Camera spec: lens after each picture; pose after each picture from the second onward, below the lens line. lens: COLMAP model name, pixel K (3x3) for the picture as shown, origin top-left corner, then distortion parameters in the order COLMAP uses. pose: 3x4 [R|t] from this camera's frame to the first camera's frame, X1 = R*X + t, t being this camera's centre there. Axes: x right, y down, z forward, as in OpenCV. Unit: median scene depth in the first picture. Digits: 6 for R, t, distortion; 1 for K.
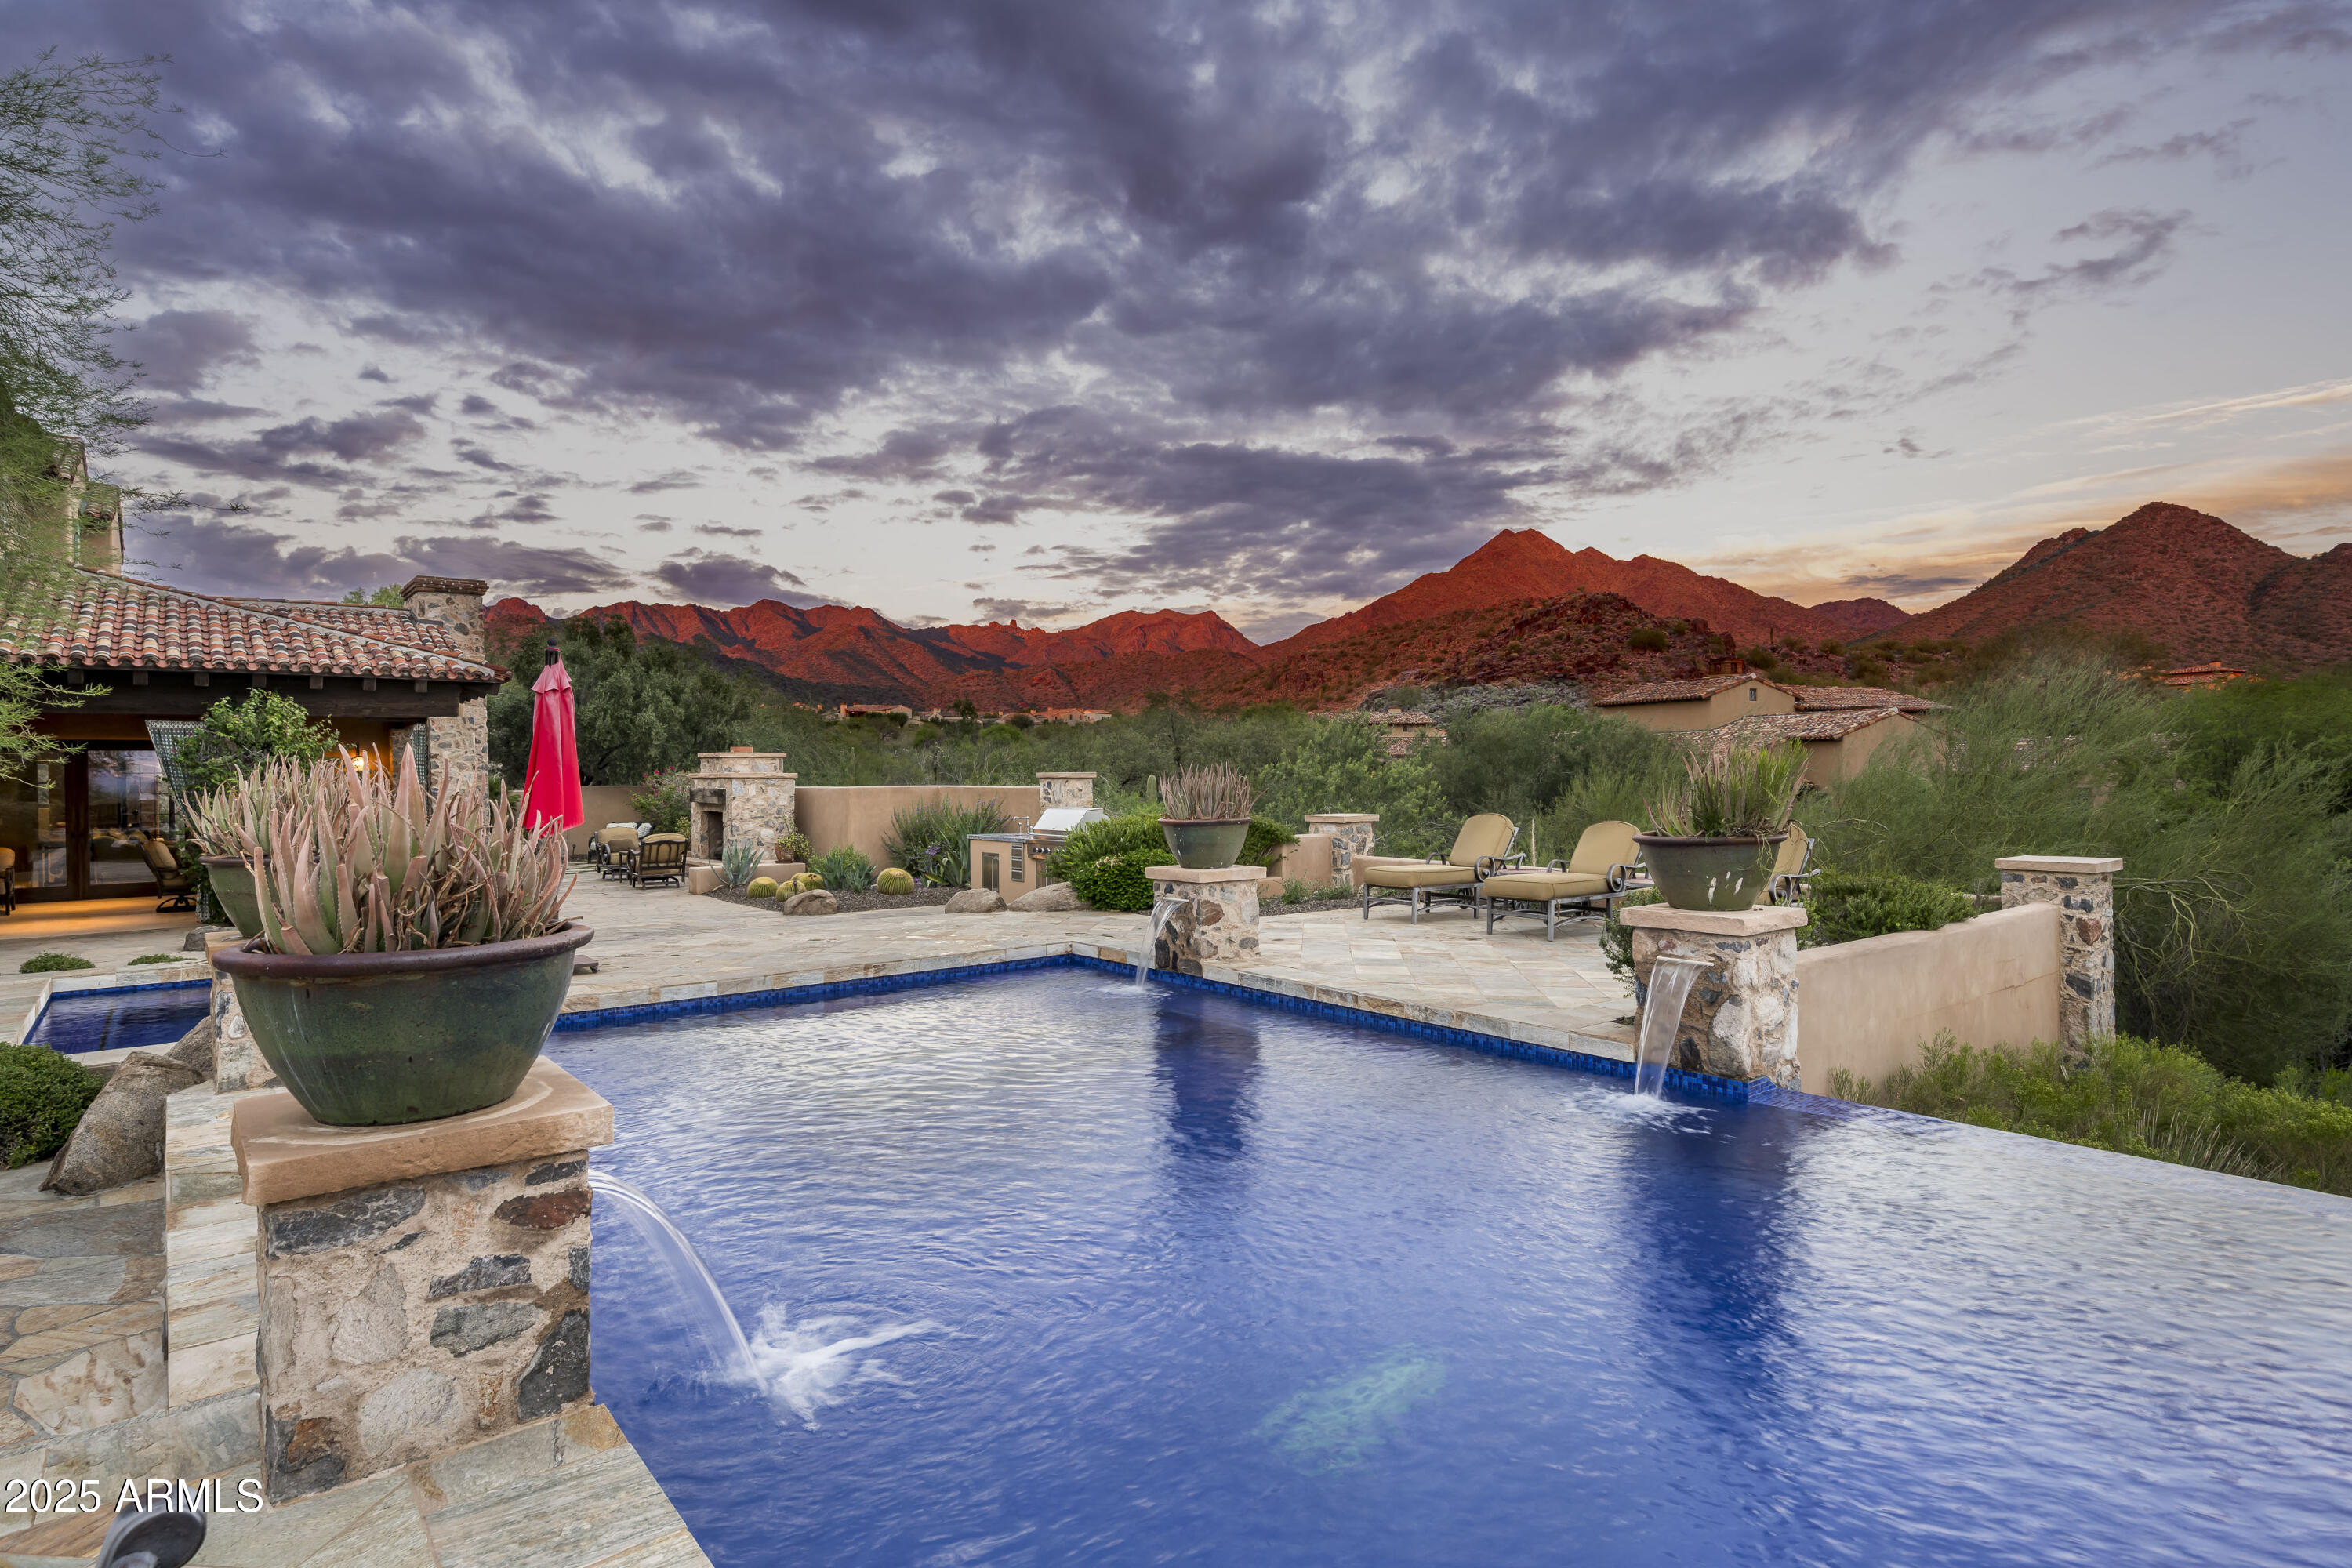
lens RADIAL K [[1218.8, 0, 1195.2], [0, 1218.8, 739.1], [0, 0, 1]] dist [0.001519, 0.000291]
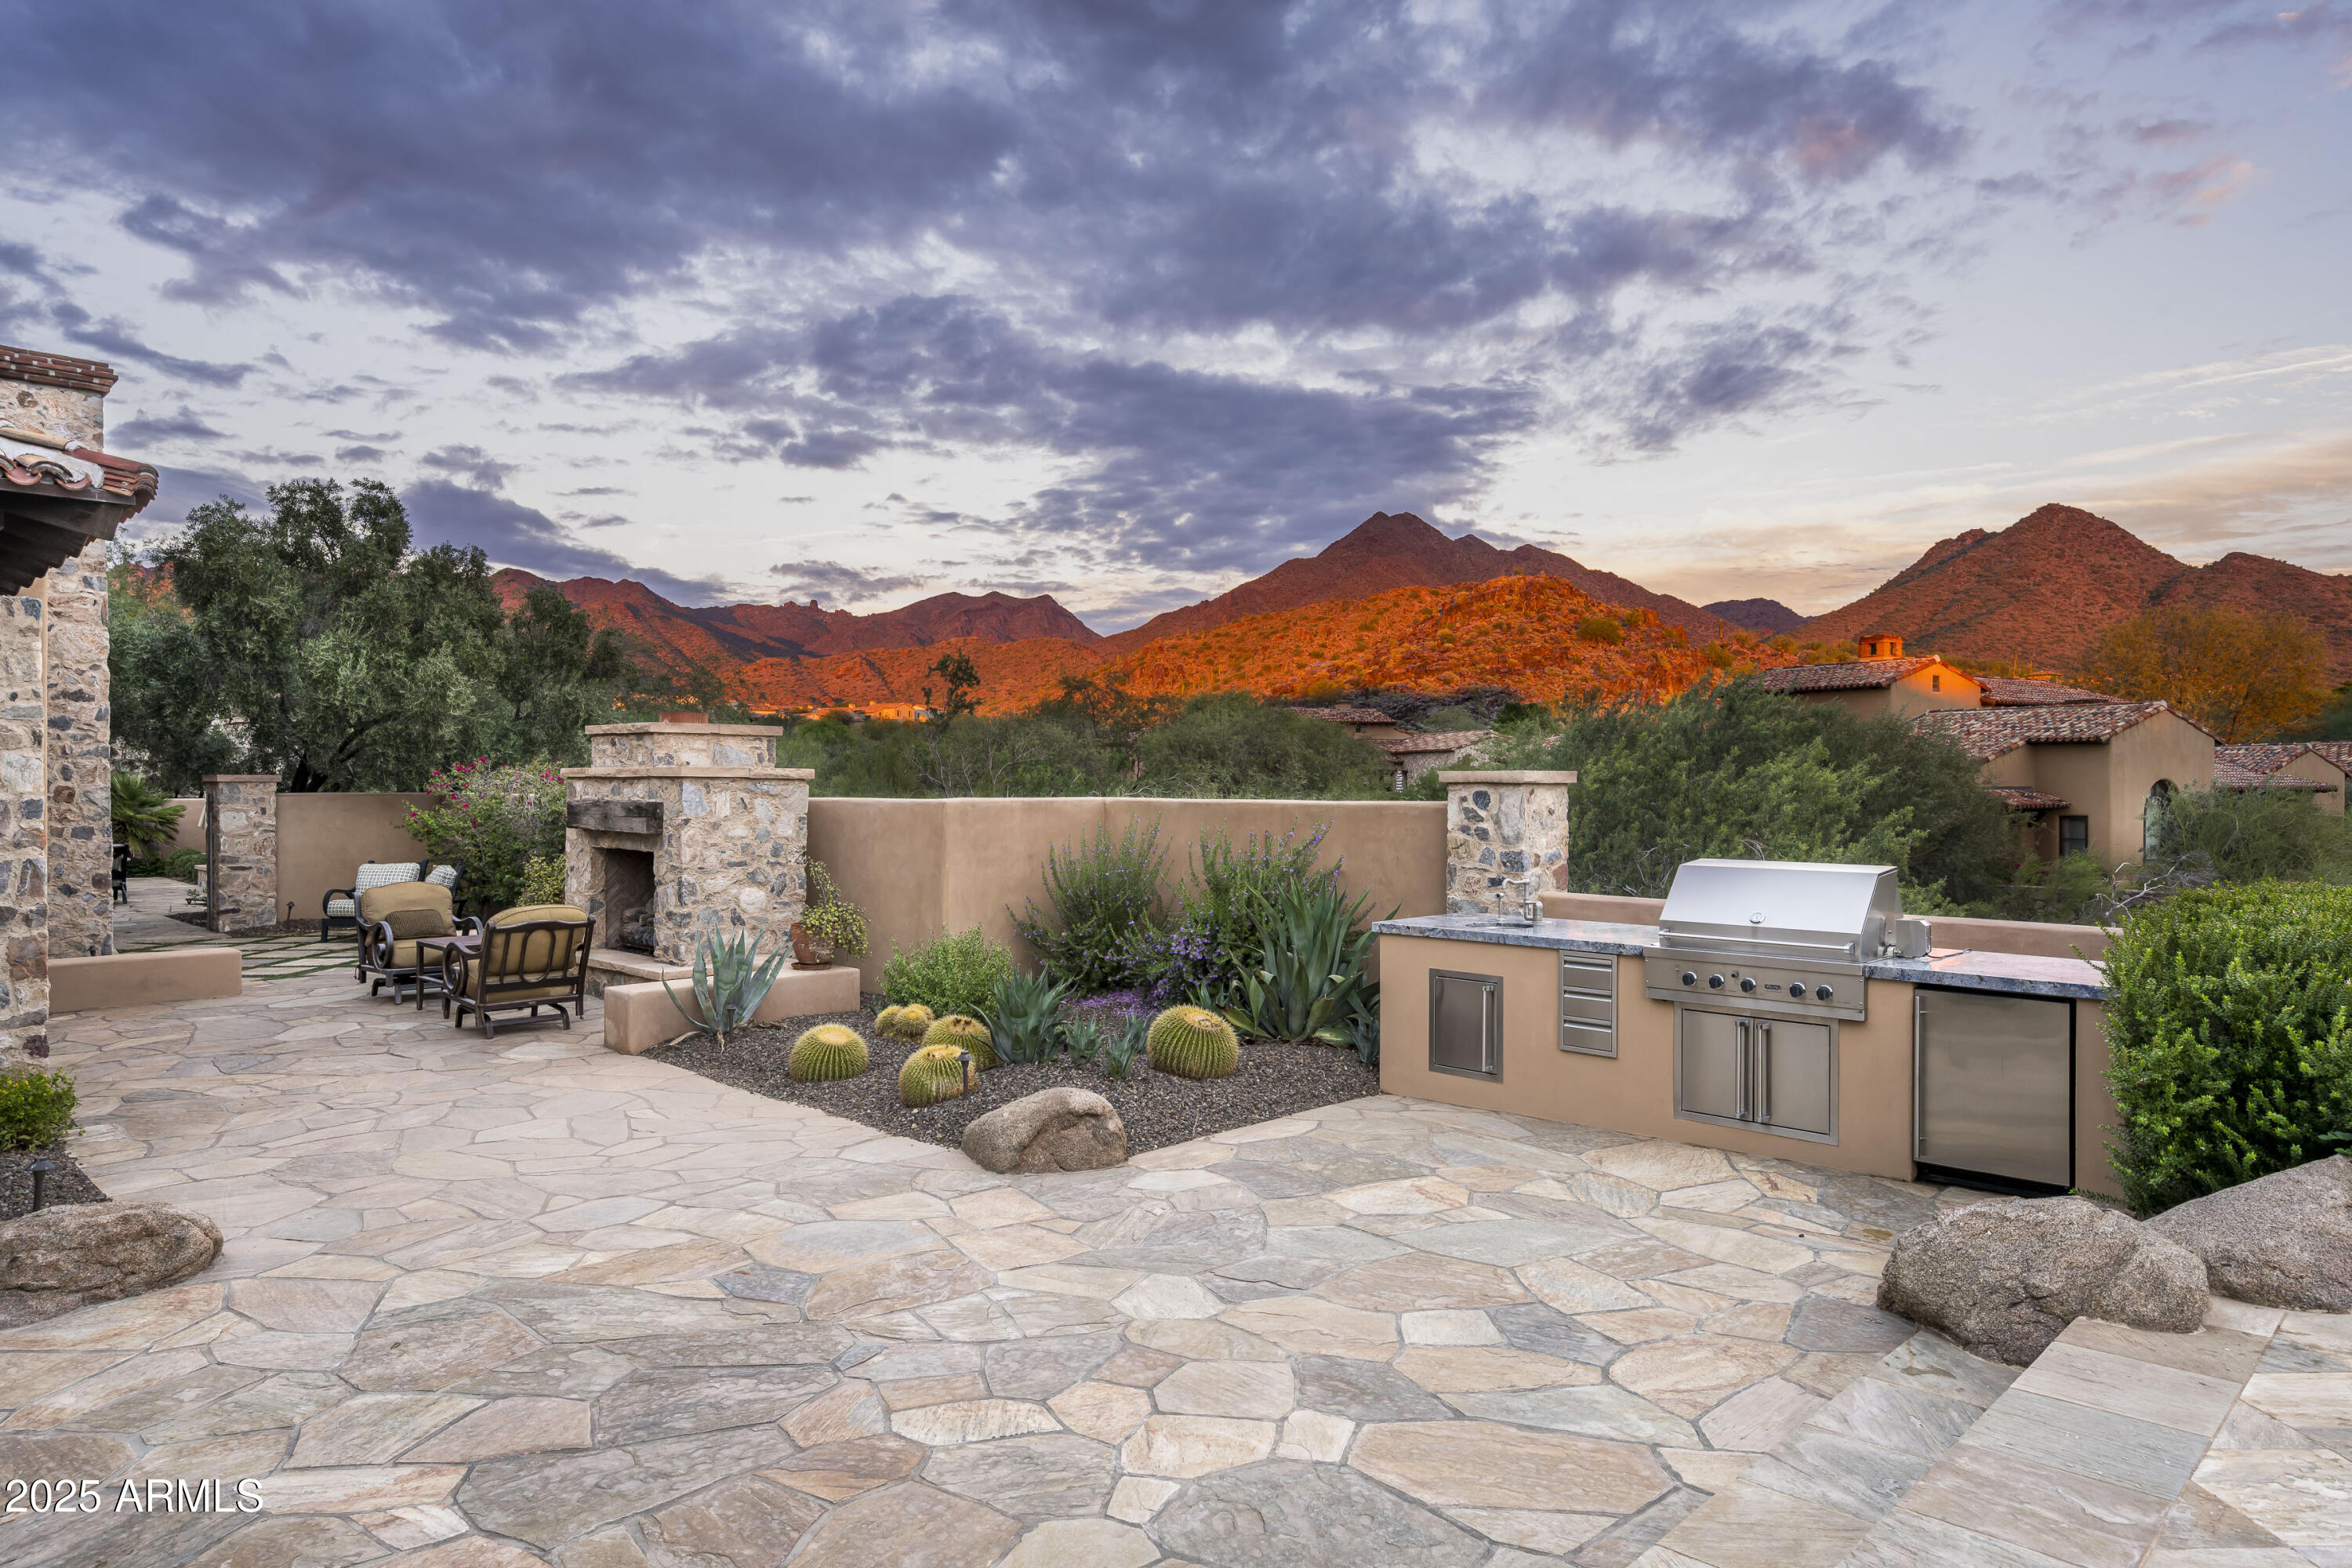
lens RADIAL K [[1424.9, 0, 1176.0], [0, 1424.9, 784.0], [0, 0, 1]] dist [-0.001882, -0.002042]
pose [[0.995104, 0.008667, 0.098450, -0.246590], [-0.011456, 0.999548, 0.027806, 0.017207], [-0.098164, -0.028798, 0.994753, 0.451720]]
